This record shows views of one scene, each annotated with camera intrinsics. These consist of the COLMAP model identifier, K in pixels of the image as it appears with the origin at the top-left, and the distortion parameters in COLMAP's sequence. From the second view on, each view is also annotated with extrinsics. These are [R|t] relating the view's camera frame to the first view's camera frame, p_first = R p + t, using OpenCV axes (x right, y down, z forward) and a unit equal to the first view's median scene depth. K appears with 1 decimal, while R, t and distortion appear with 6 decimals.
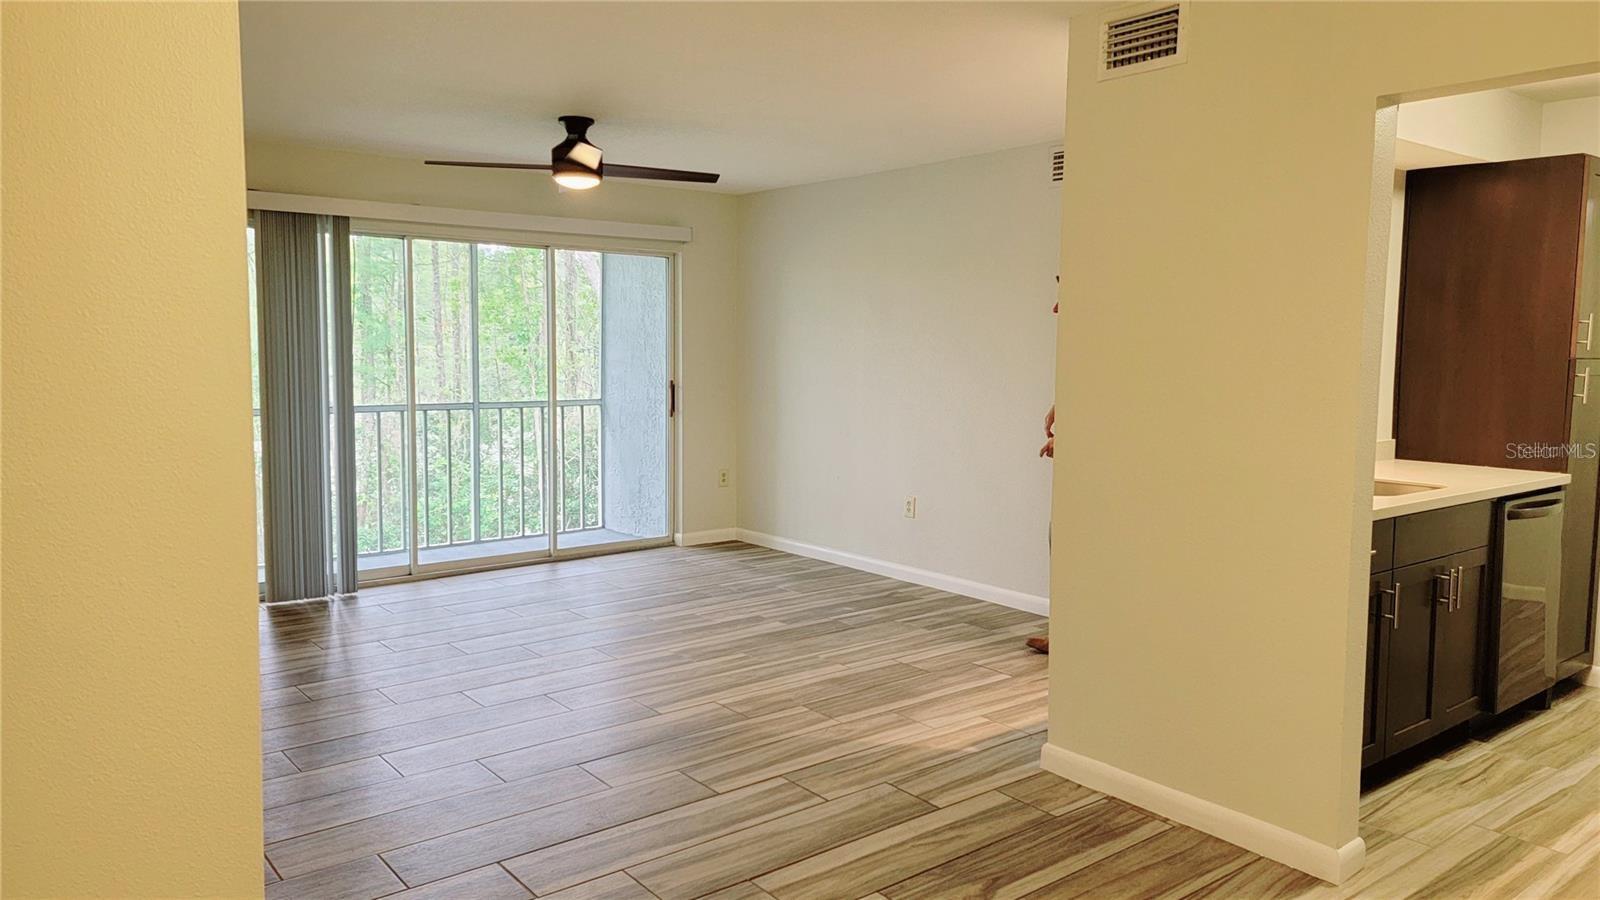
lens RADIAL K [[1128.2, 0, 800.0], [0, 1128.2, 450.0], [0, 0, 1]] dist [0.159898, -0.151371]
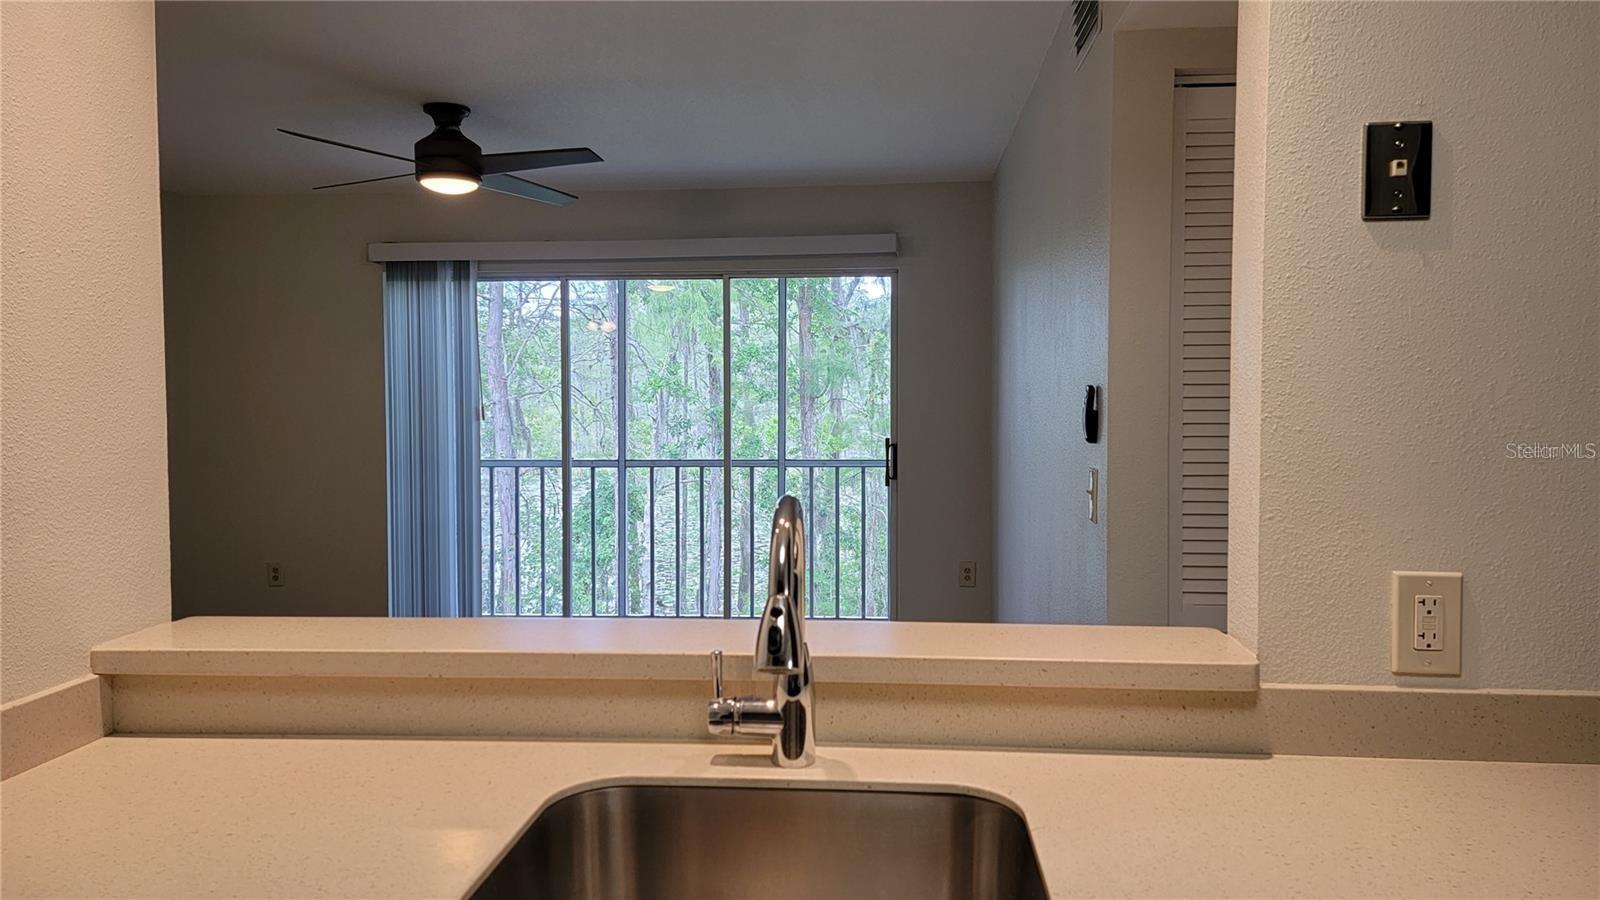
lens RADIAL K [[1128.2, 0, 800.0], [0, 1128.2, 450.0], [0, 0, 1]] dist [0.159898, -0.151371]
pose [[0.704867, 0.023449, -0.708951, 0.445798], [-0.055173, 0.998238, -0.021838, -0.039671], [0.707190, 0.054508, 0.704919, 0.516395]]
